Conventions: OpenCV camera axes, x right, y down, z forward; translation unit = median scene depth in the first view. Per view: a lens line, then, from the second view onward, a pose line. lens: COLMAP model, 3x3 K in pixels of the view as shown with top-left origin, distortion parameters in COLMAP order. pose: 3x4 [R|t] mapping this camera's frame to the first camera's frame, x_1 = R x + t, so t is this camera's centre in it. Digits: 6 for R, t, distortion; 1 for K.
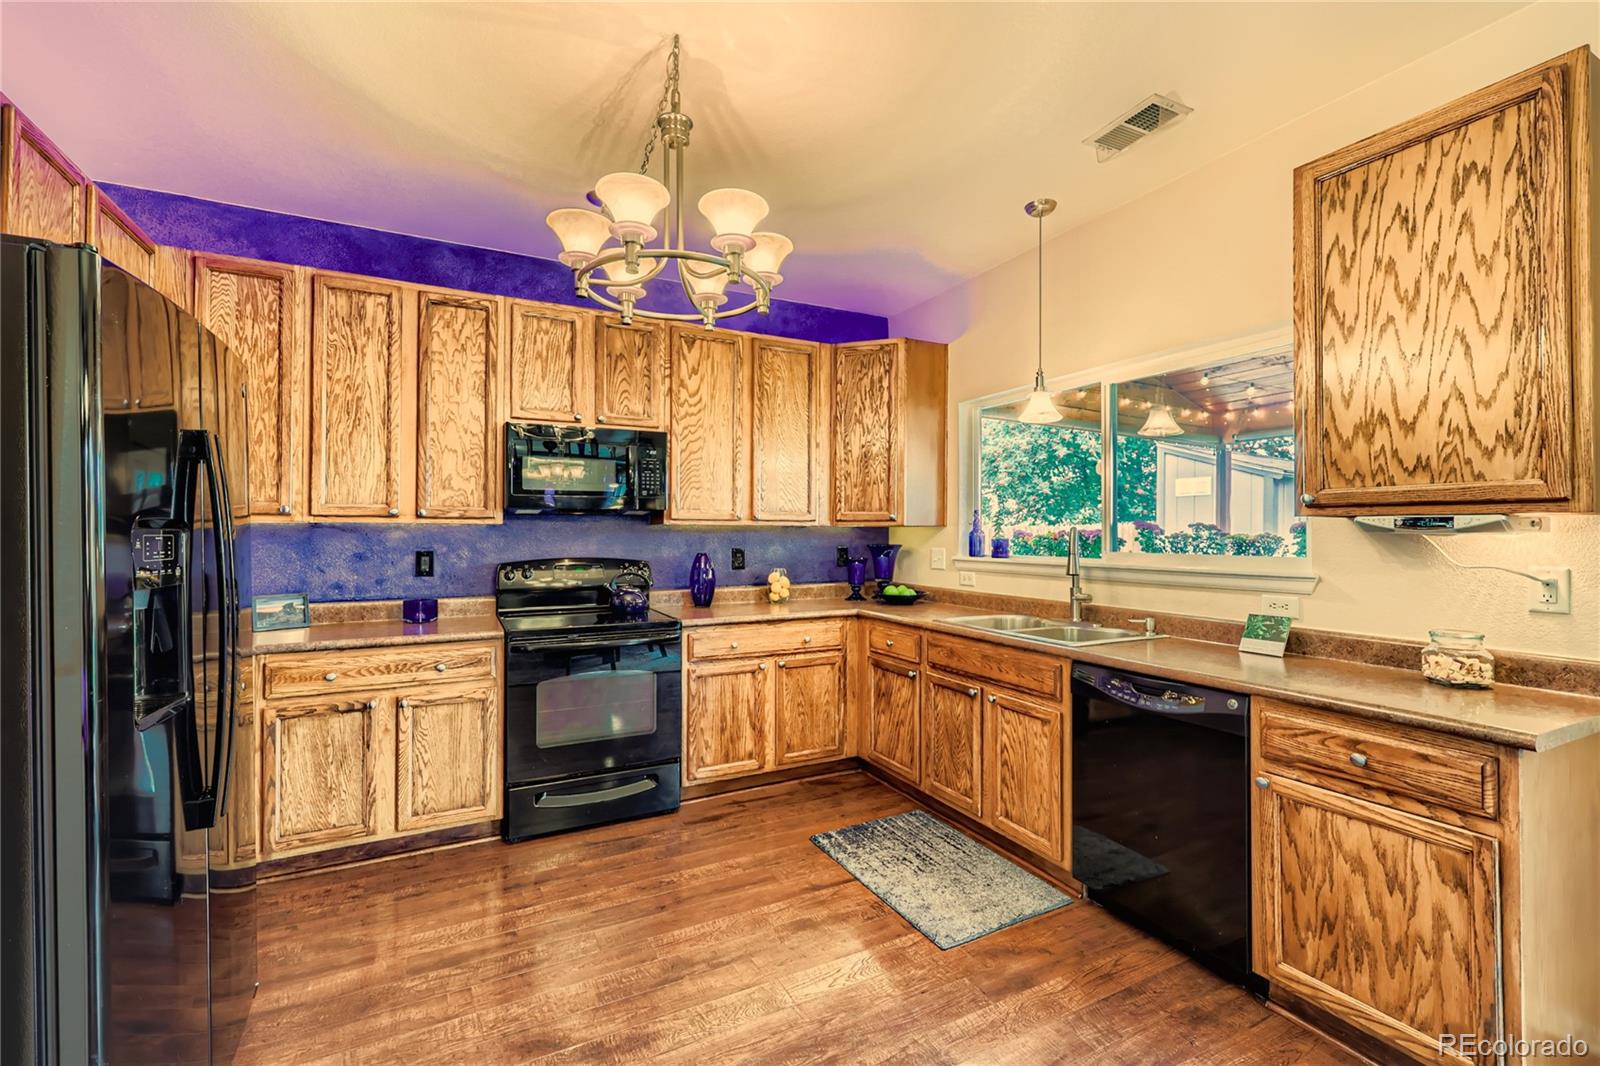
lens RADIAL K [[686.9, 0, 803.3], [0, 686.9, 531.3], [0, 0, 1]] dist [0.003448, -0.000168]
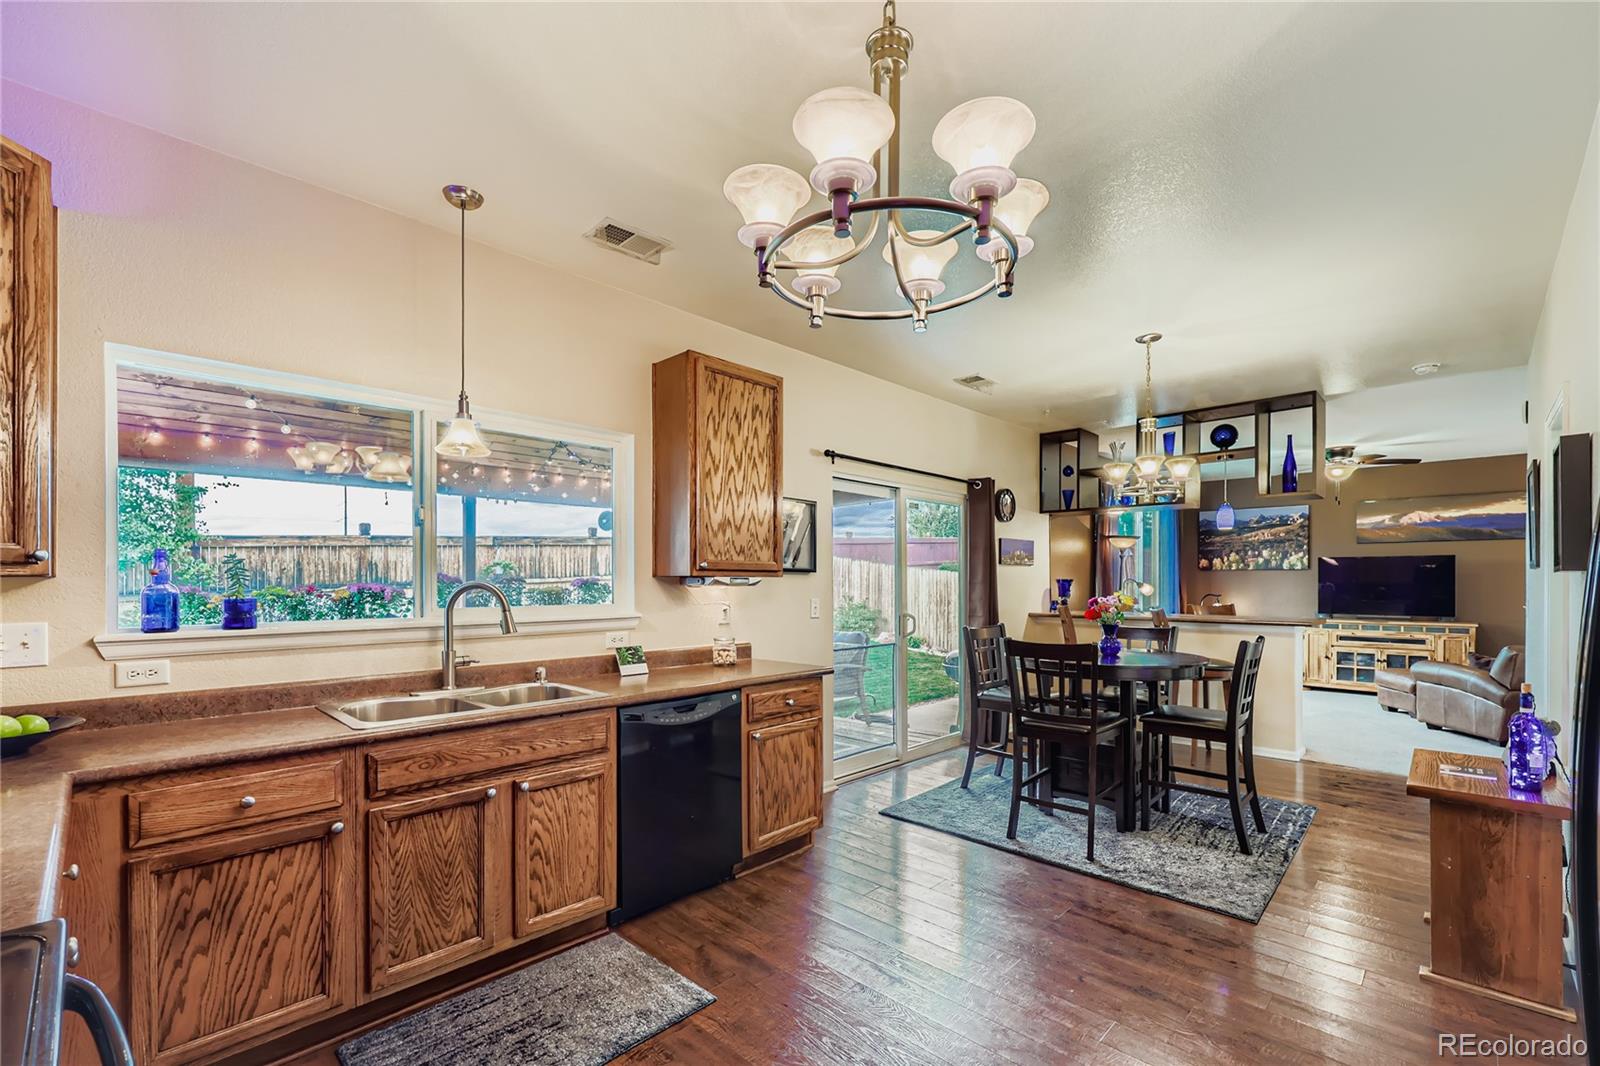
lens RADIAL K [[686.9, 0, 804.1], [0, 686.9, 584.2], [0, 0, 1]] dist [0.003448, -0.000168]
pose [[-0.319454, -0.007494, 0.947572, -0.604941], [-0.004305, 0.999970, 0.006457, -0.010051], [-0.947592, -0.002016, -0.319477, 0.911241]]
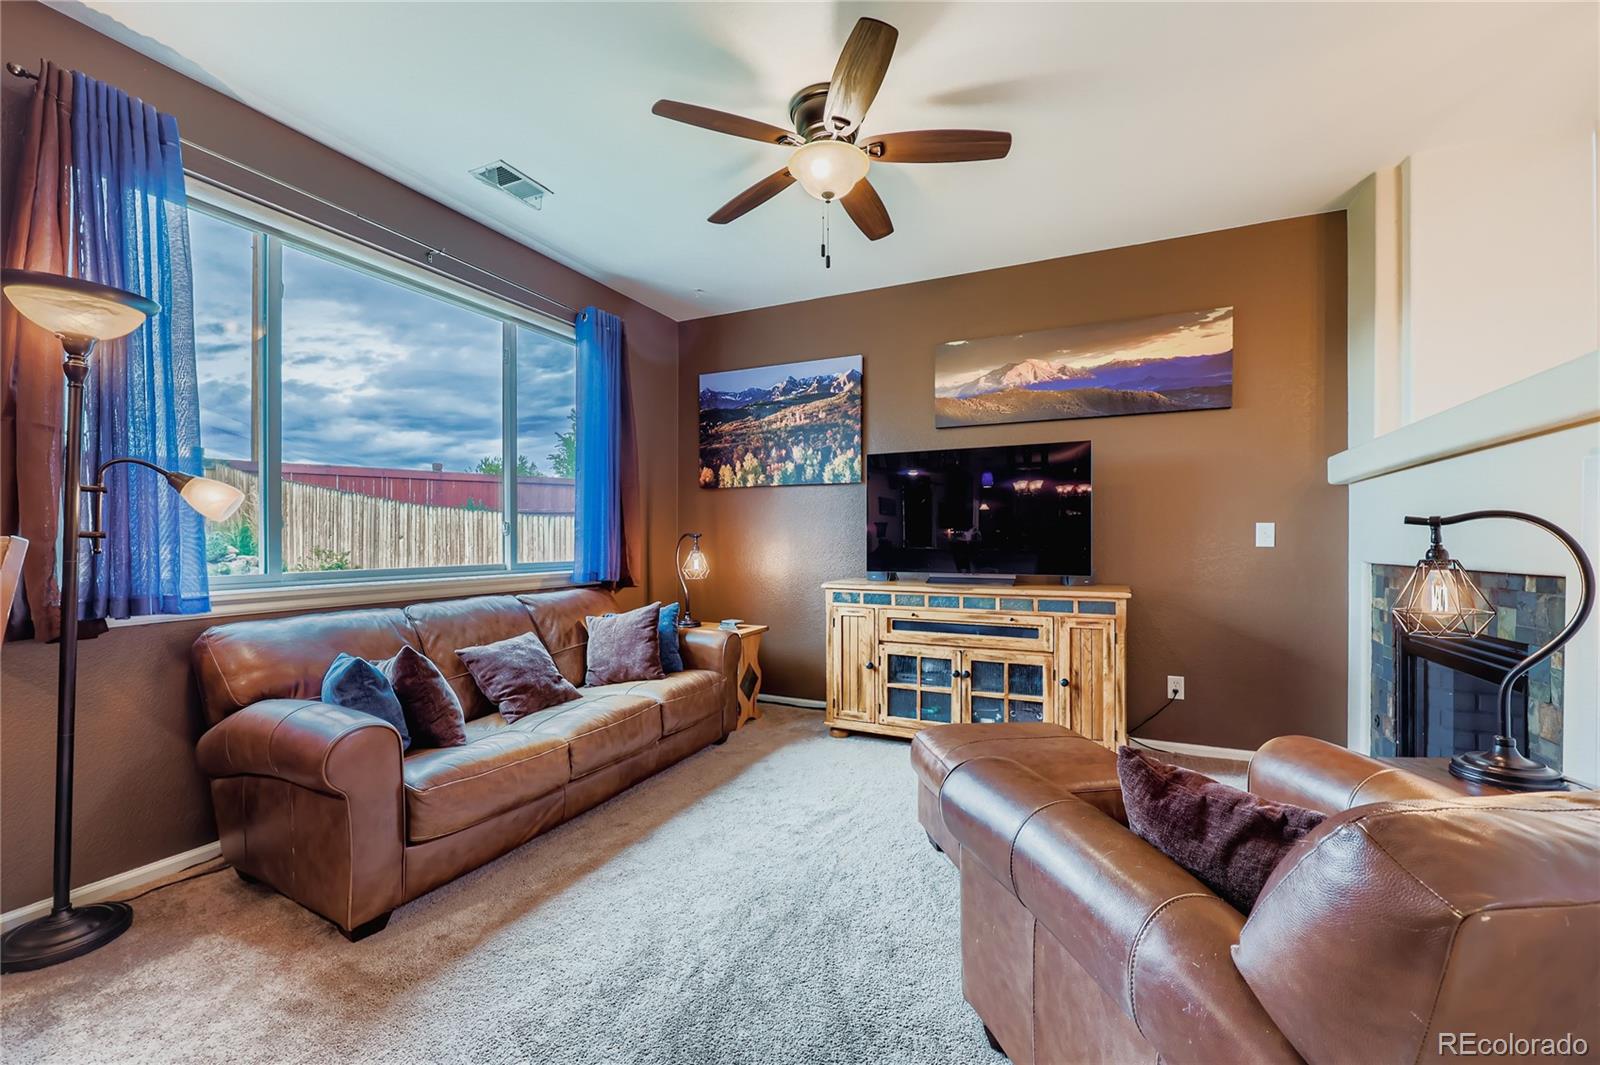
lens RADIAL K [[686.9, 0, 800.8], [0, 686.9, 538.5], [0, 0, 1]] dist [0.003448, -0.000168]
pose [[-0.614621, -0.001319, 0.788821, -0.386117], [-0.004271, 0.999990, -0.001655, 0.004603], [-0.788811, -0.004386, -0.614620, 0.486942]]
